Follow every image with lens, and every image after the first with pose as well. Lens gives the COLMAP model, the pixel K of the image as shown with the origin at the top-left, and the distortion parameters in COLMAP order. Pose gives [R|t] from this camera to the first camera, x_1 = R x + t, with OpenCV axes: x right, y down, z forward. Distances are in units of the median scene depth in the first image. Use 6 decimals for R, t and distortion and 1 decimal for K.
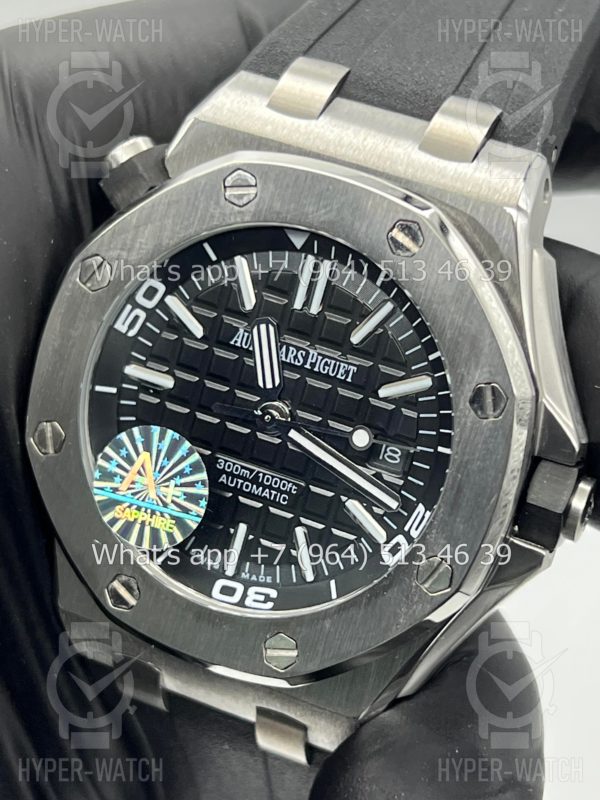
lens RADIAL K [[1881.3, 0, 302.5], [0, 1881.3, 402.2], [0, 0, 1]] dist [0.208914, 0.000000]
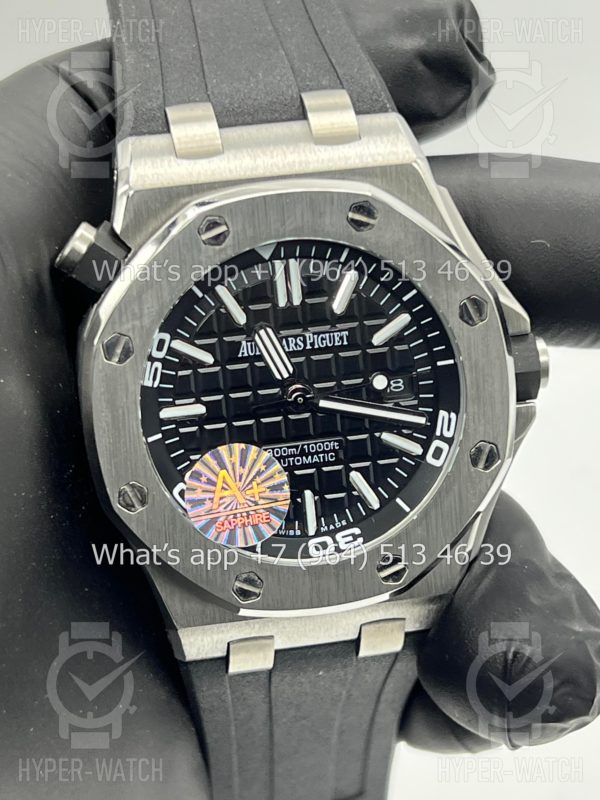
lens RADIAL K [[1881.3, 0, 304.7], [0, 1881.3, 396.9], [0, 0, 1]] dist [0.208914, 0.000000]
pose [[0.824908, -0.413528, 0.385385, -0.471999], [0.389993, 0.909874, 0.141546, -0.160134], [-0.409185, 0.033535, 0.911835, -0.088478]]
